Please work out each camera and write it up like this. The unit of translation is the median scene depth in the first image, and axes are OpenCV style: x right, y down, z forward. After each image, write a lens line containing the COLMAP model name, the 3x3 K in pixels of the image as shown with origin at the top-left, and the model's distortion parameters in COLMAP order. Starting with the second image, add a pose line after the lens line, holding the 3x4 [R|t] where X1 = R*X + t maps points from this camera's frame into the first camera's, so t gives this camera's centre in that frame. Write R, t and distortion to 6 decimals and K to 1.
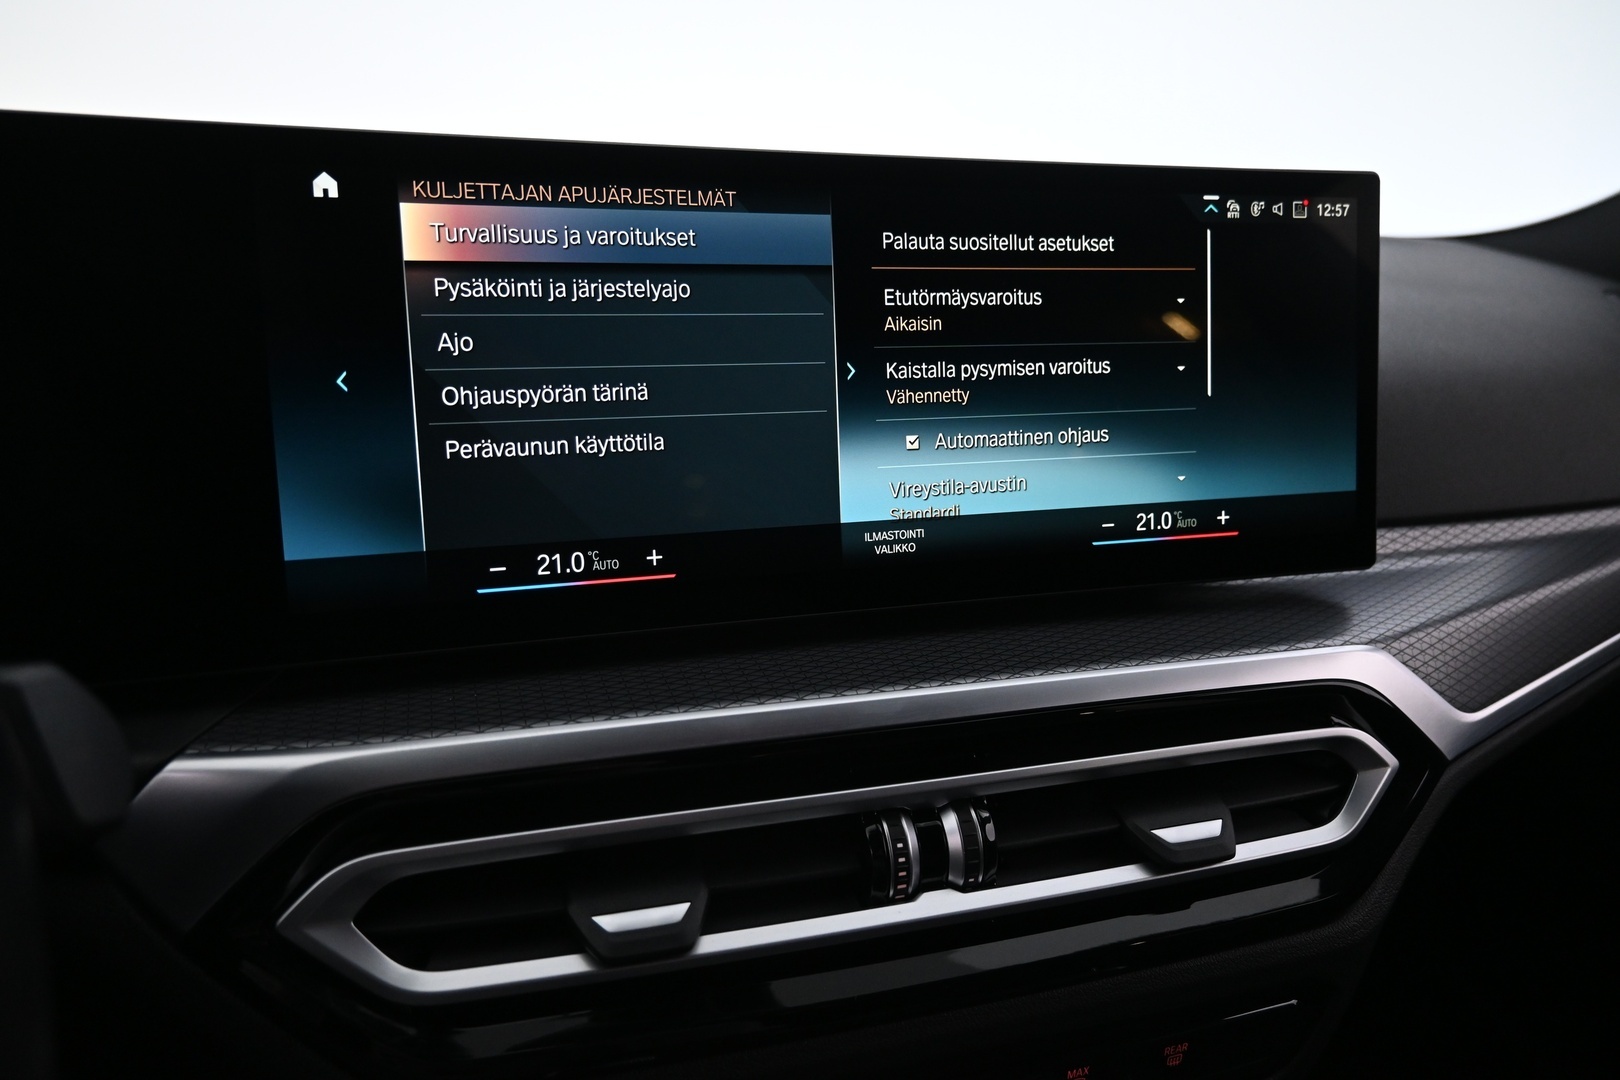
lens RADIAL K [[1157.8, 0, 810.4], [0, 1157.8, 538.2], [0, 0, 1]] dist [0.008848, 0.001894]
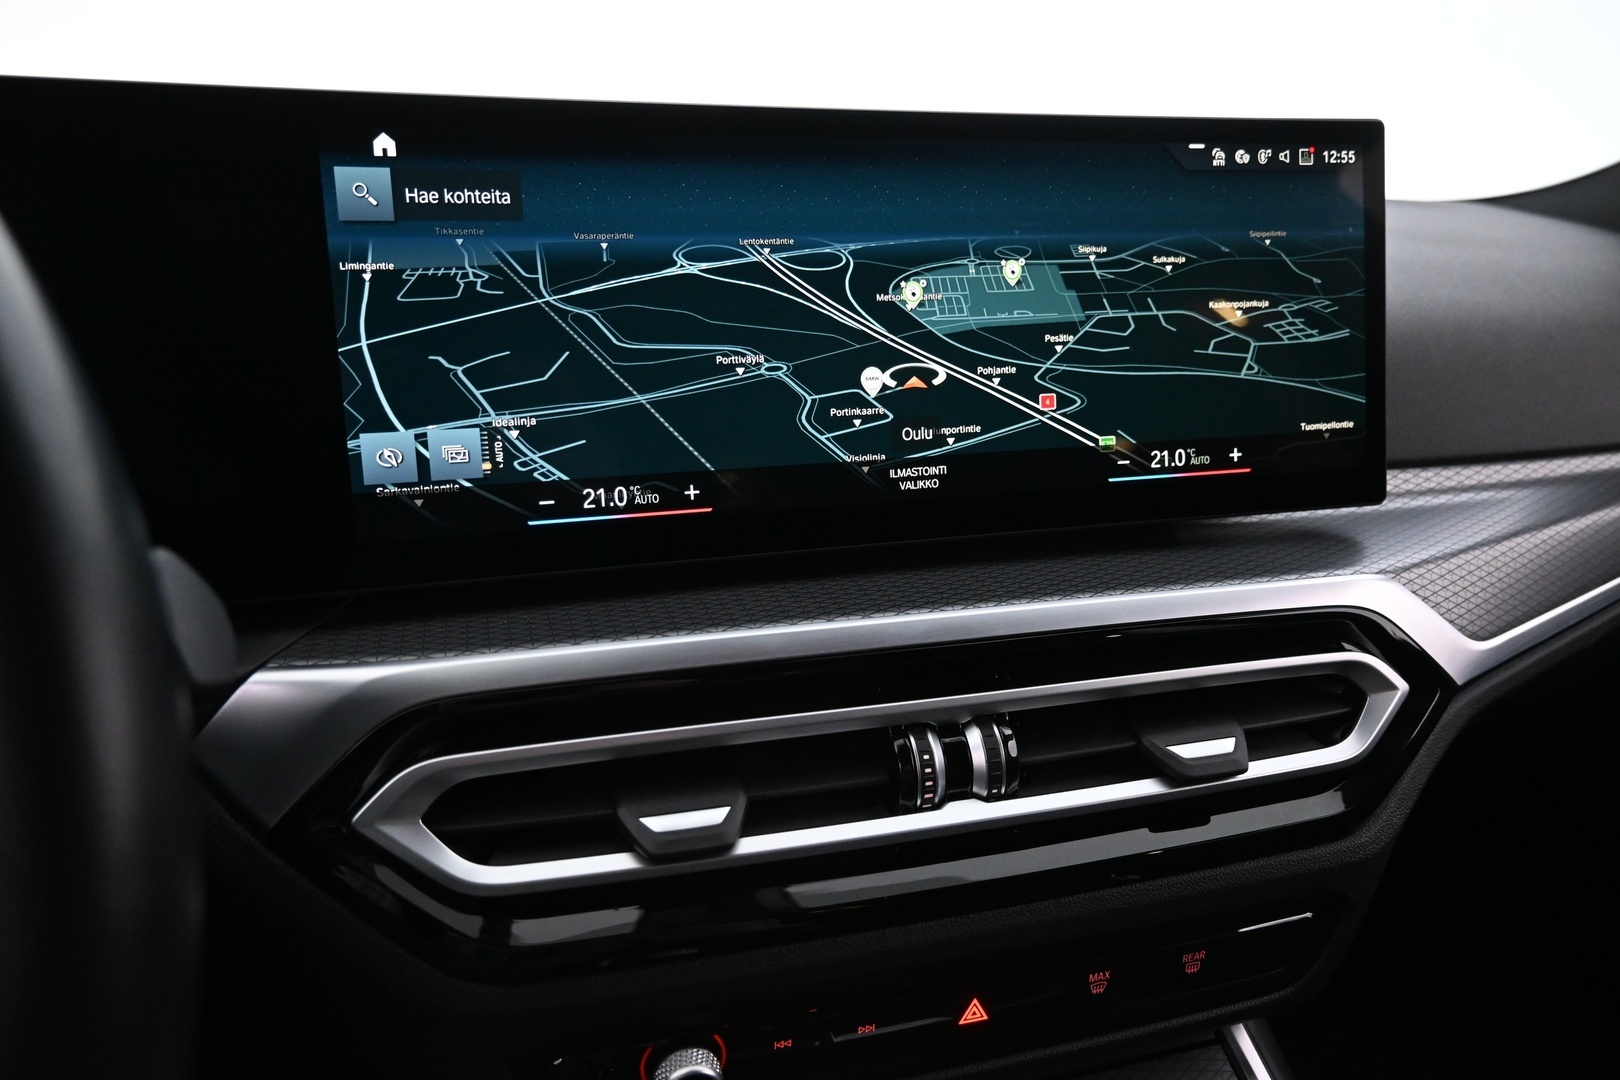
lens RADIAL K [[1157.8, 0, 807.9], [0, 1157.8, 535.6], [0, 0, 1]] dist [0.008848, 0.001894]
pose [[0.999435, -0.013814, -0.030638, 0.003826], [0.013856, 0.999903, 0.001181, 0.055430], [0.030619, -0.001605, 0.999530, -0.060002]]
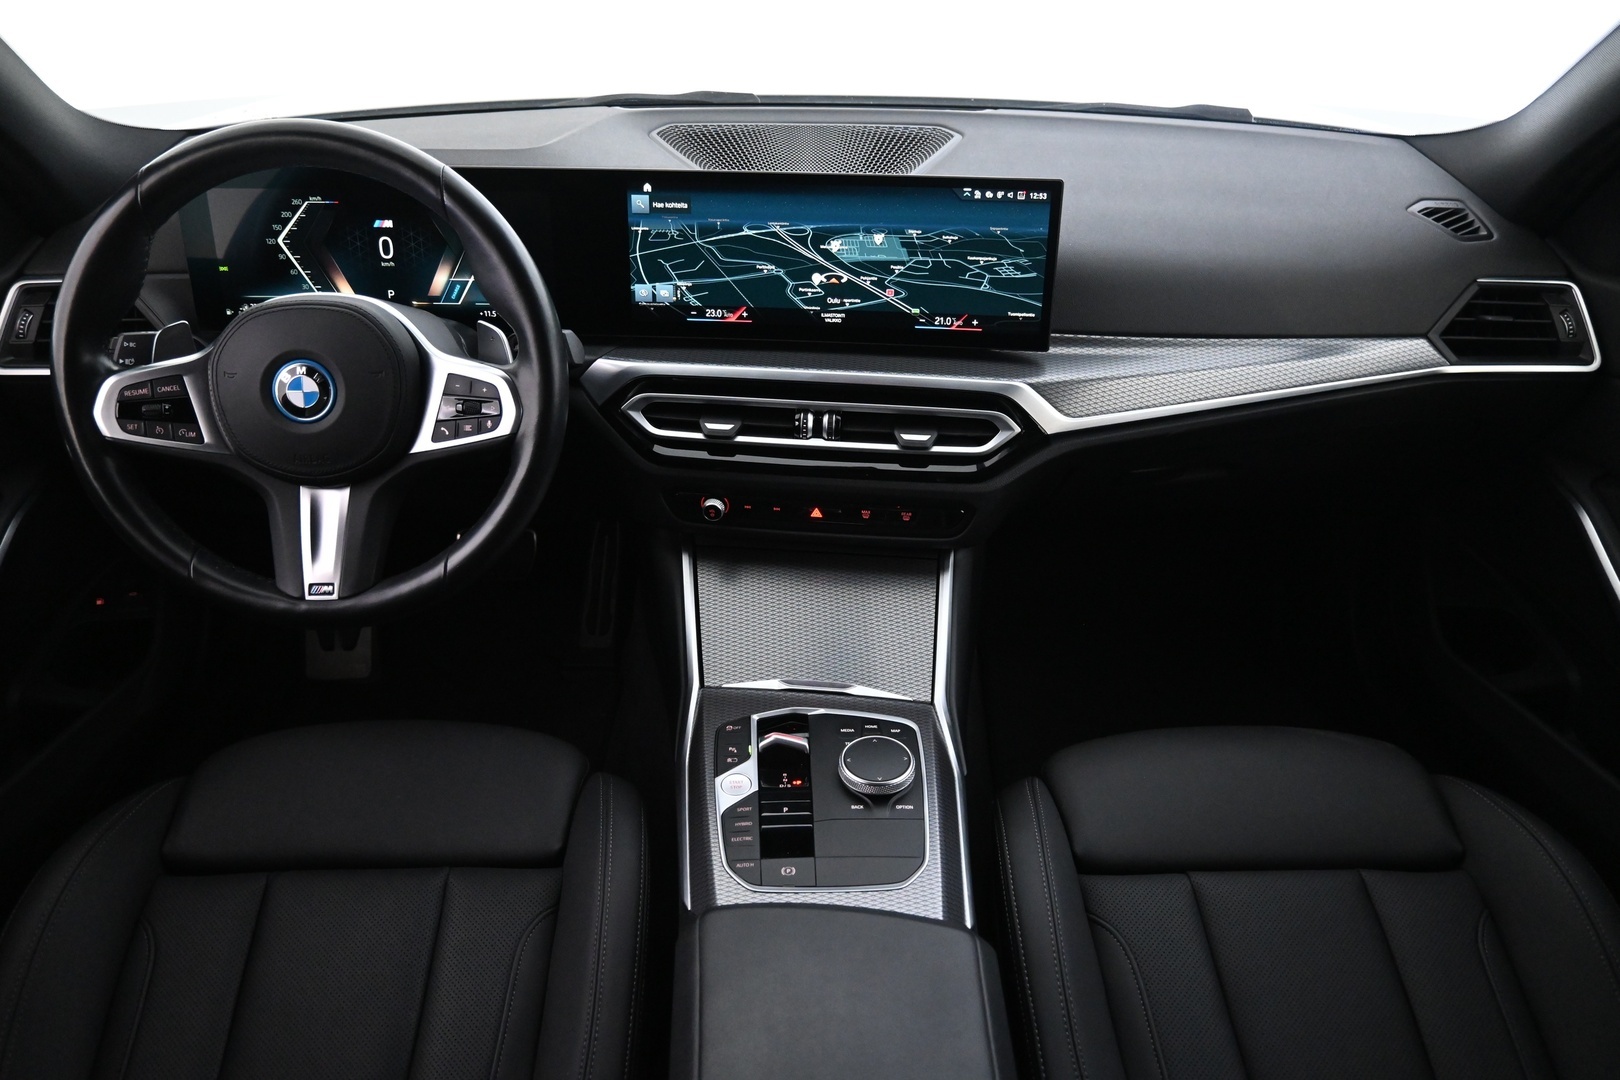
lens RADIAL K [[1171.3, 0, 814.3], [0, 1171.3, 542.0], [0, 0, 1]] dist [-0.003386, 0.000006]
pose [[0.907344, 0.193278, -0.373324, 1.221952], [-0.088645, 0.956040, 0.279516, -0.272009], [0.410937, -0.220524, 0.884590, -1.652534]]
